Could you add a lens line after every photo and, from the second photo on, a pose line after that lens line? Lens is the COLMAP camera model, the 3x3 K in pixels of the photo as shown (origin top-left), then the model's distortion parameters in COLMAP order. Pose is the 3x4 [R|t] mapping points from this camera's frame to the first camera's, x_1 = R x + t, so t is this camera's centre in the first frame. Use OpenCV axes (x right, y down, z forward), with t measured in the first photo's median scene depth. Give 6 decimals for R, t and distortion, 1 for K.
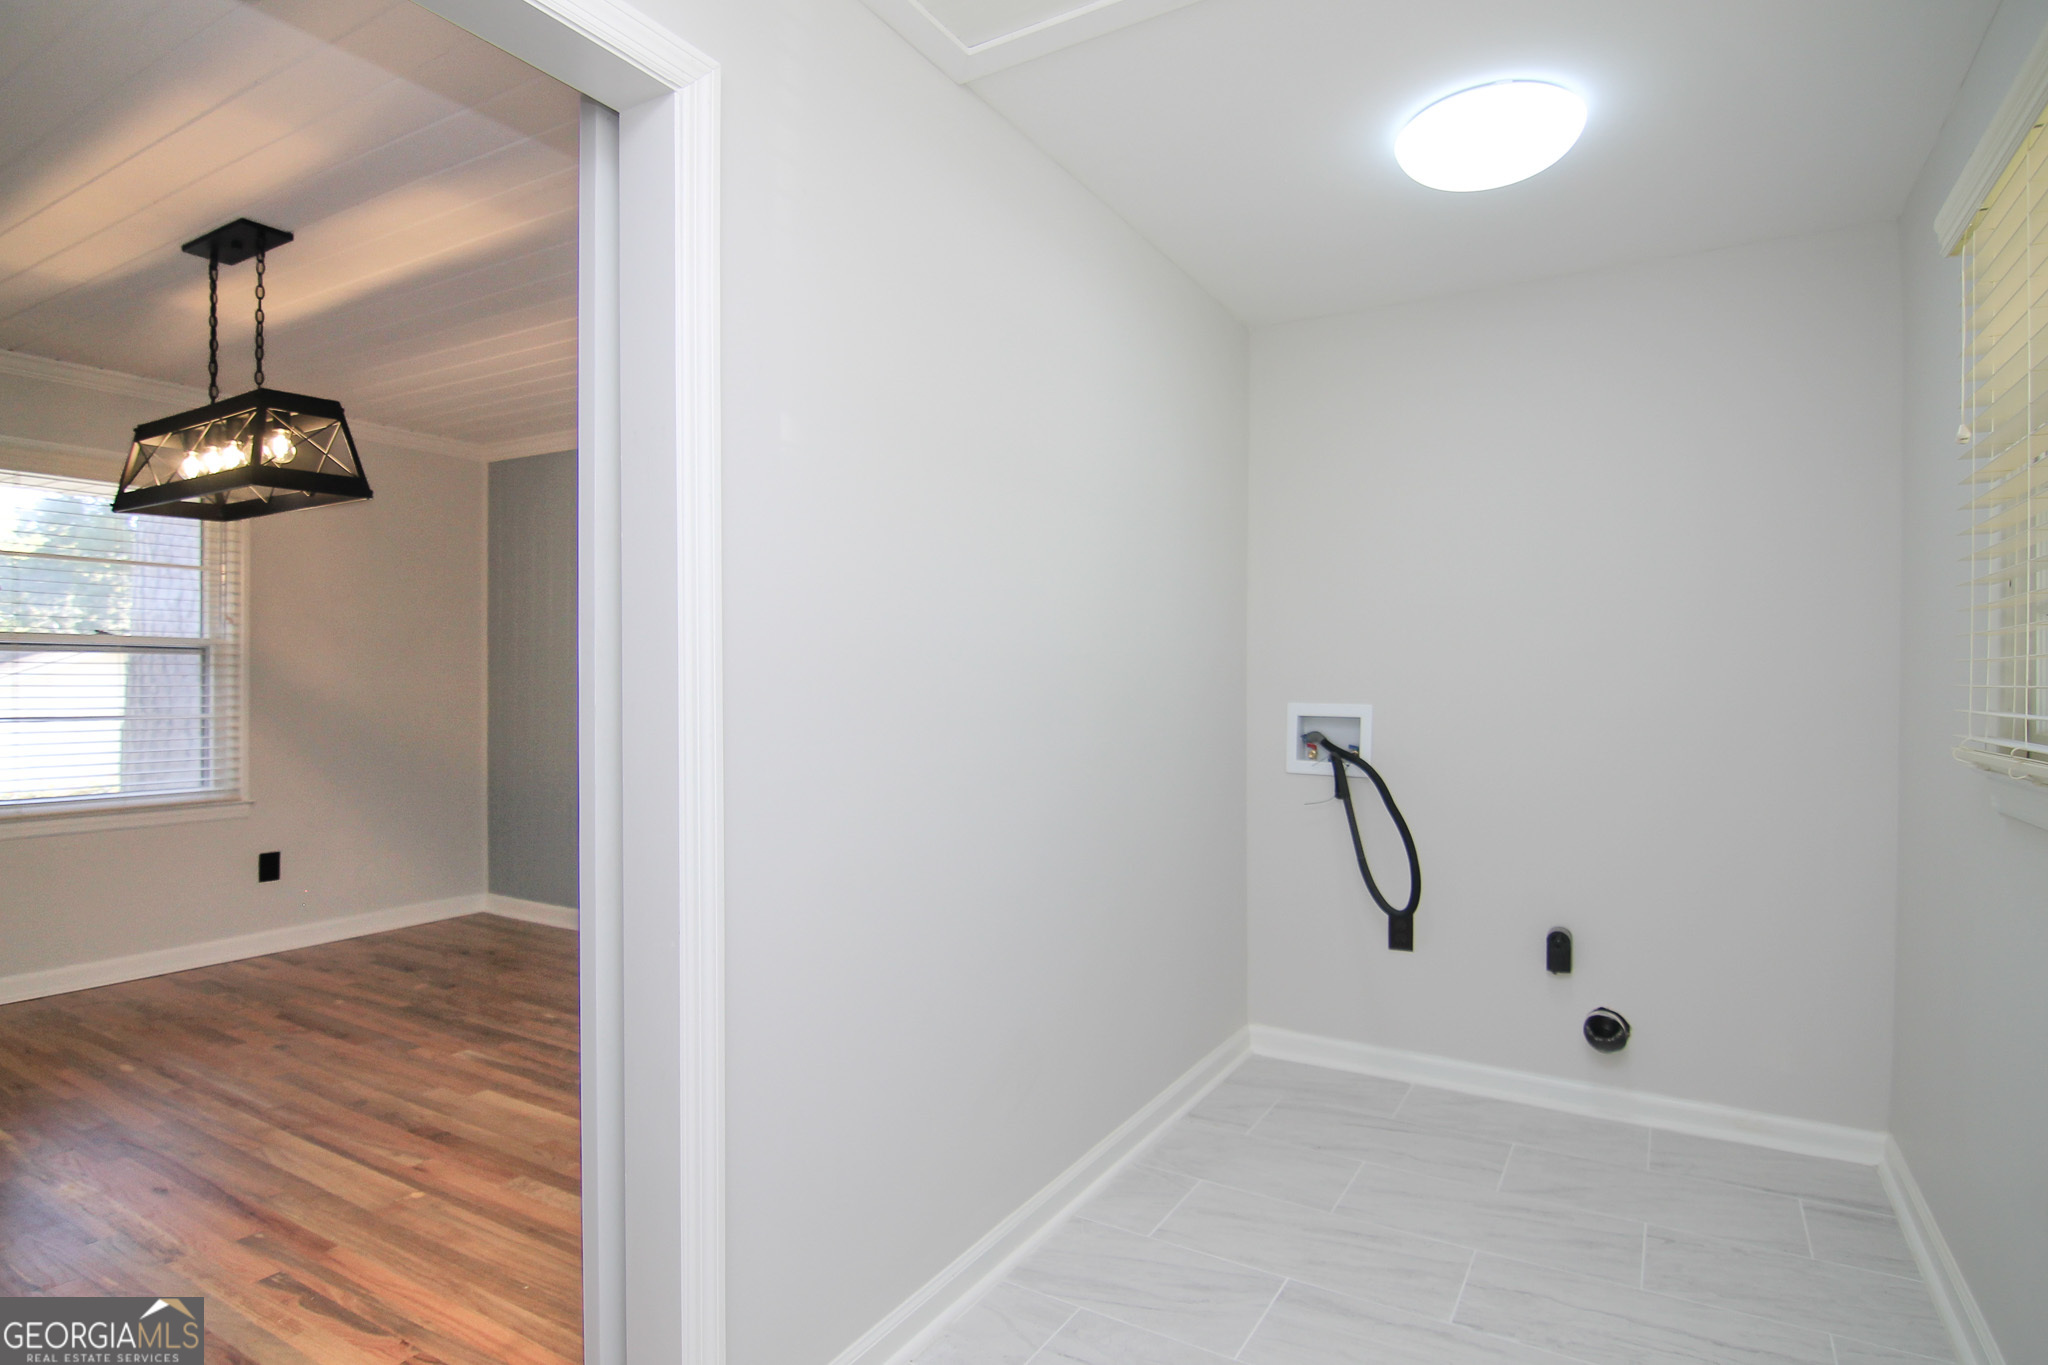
lens RADIAL K [[1085.3, 0, 1024.2], [0, 1085.3, 675.8], [0, 0, 1]] dist [-0.022095, -0.000819]
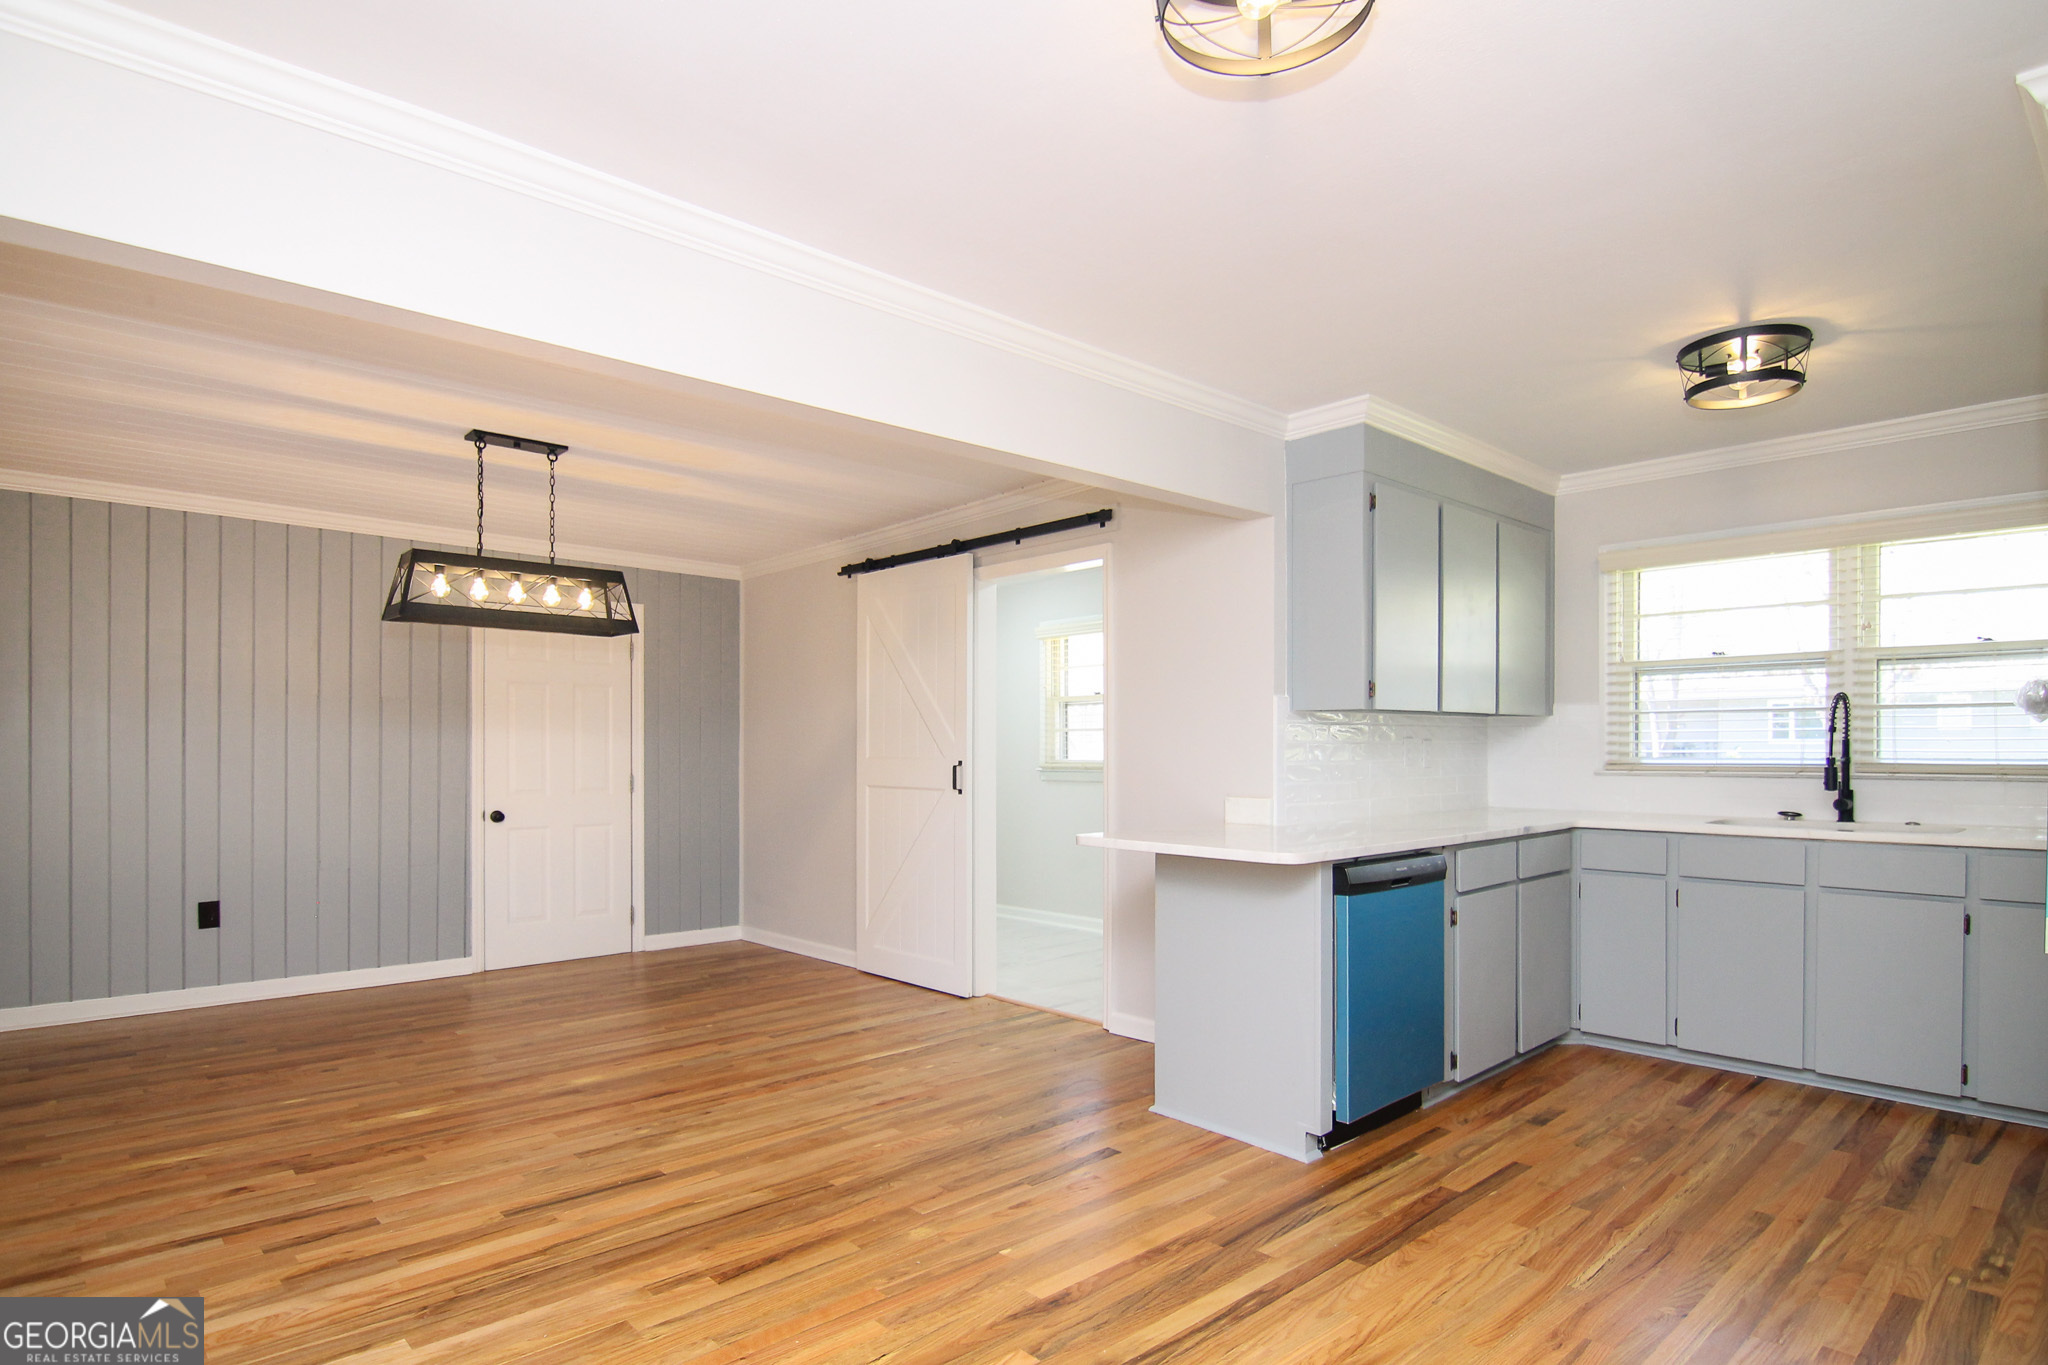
lens RADIAL K [[1073.0, 0, 953.9], [0, 1073.0, 752.9], [0, 0, 1]] dist [-0.000508, -0.000420]
pose [[0.324653, -0.004120, 0.945824, -2.011682], [0.006941, 0.999974, 0.001973, 0.016348], [-0.945808, 0.005924, 0.324673, 0.001371]]
